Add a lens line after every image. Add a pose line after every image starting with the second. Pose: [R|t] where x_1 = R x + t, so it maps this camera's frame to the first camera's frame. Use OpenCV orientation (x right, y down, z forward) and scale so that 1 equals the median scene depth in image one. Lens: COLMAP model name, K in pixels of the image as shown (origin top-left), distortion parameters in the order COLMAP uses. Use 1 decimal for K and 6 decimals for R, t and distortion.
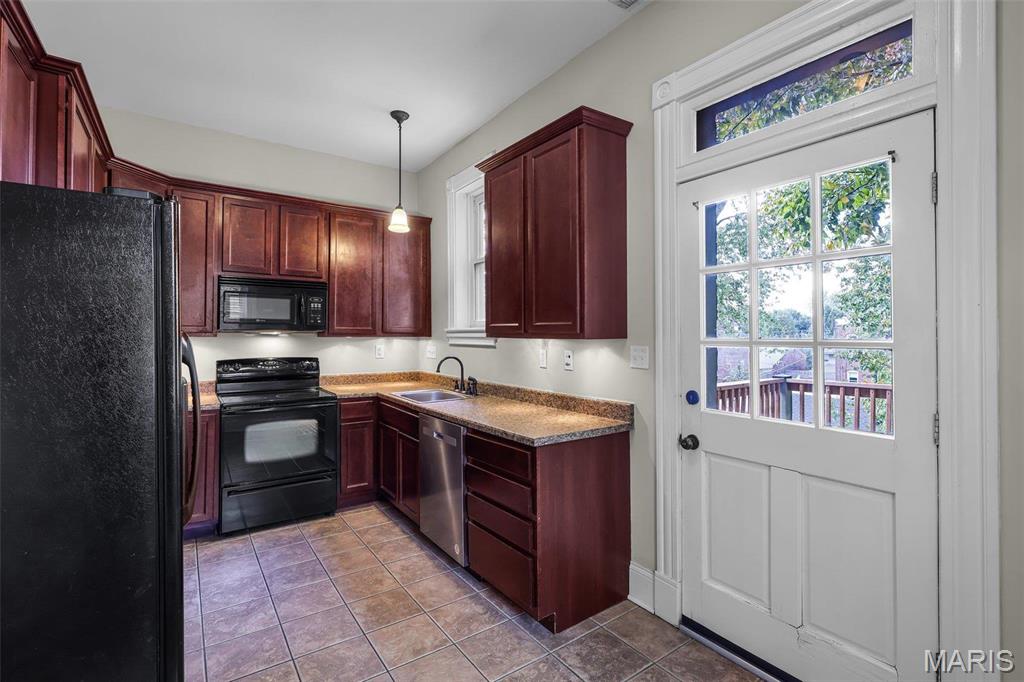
lens RADIAL K [[473.5, 0, 517.4], [0, 473.5, 327.8], [0, 0, 1]] dist [-0.001129, -0.000276]
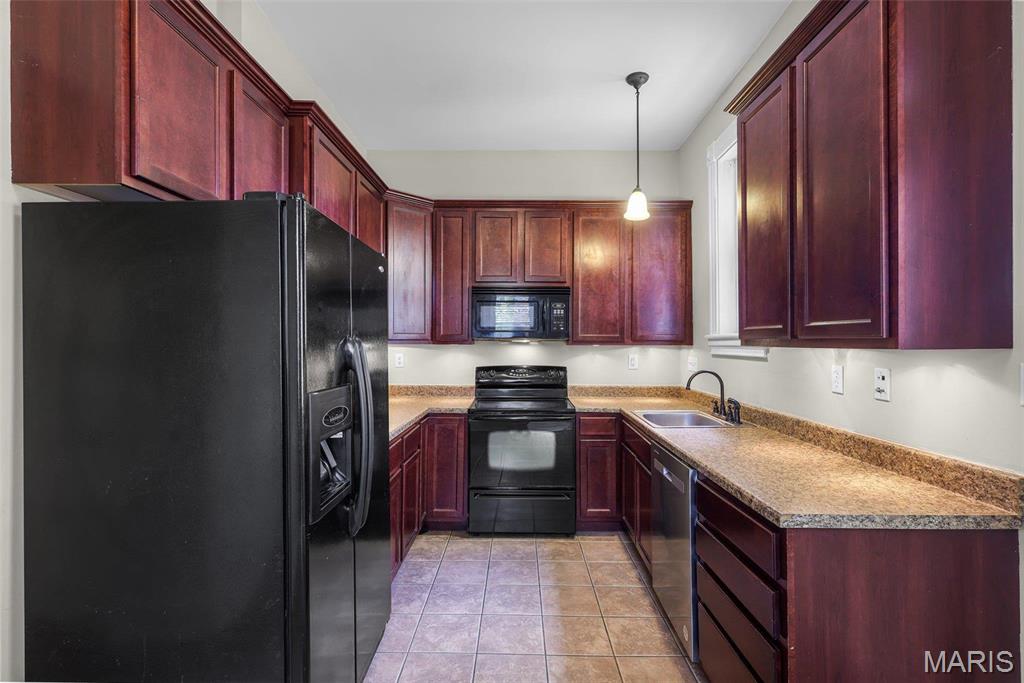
lens RADIAL K [[477.8, 0, 514.5], [0, 477.8, 343.0], [0, 0, 1]] dist [0.000548, -0.000141]
pose [[0.809477, -0.000030, -0.587152, 0.071743], [0.007707, 0.999914, 0.010574, 0.005031], [0.587101, -0.013084, 0.809408, 0.190647]]
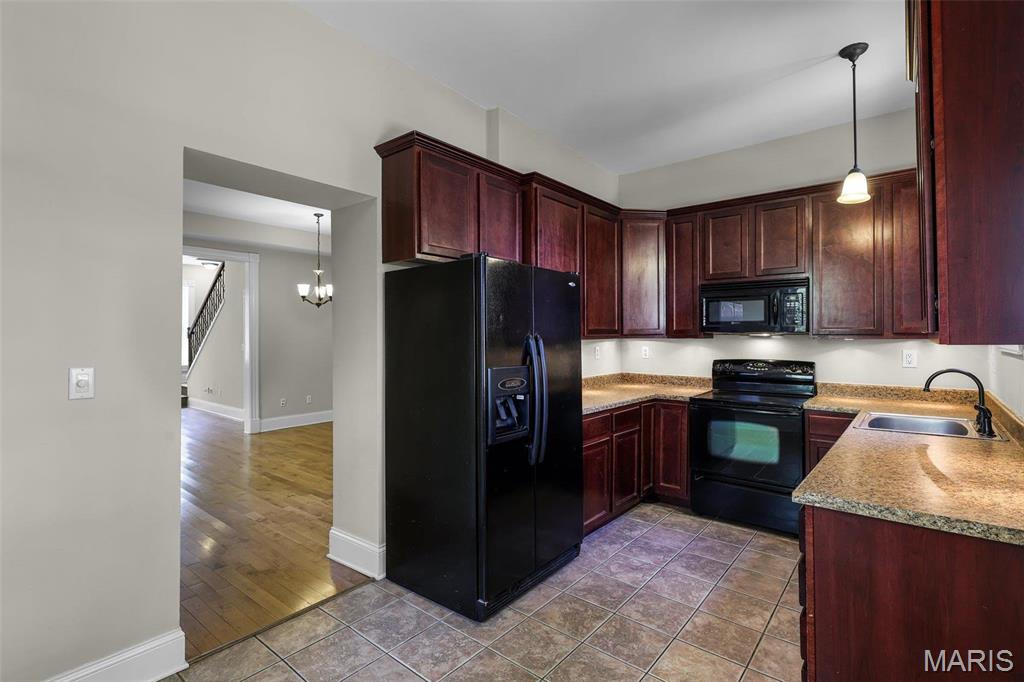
lens RADIAL K [[481.7, 0, 516.9], [0, 481.7, 330.6], [0, 0, 1]] dist [-0.000901, -0.000343]
pose [[0.264560, -0.013695, -0.964272, 0.362626], [0.016831, 0.999812, -0.009582, 0.003838], [0.964222, -0.013694, 0.264741, 0.266586]]
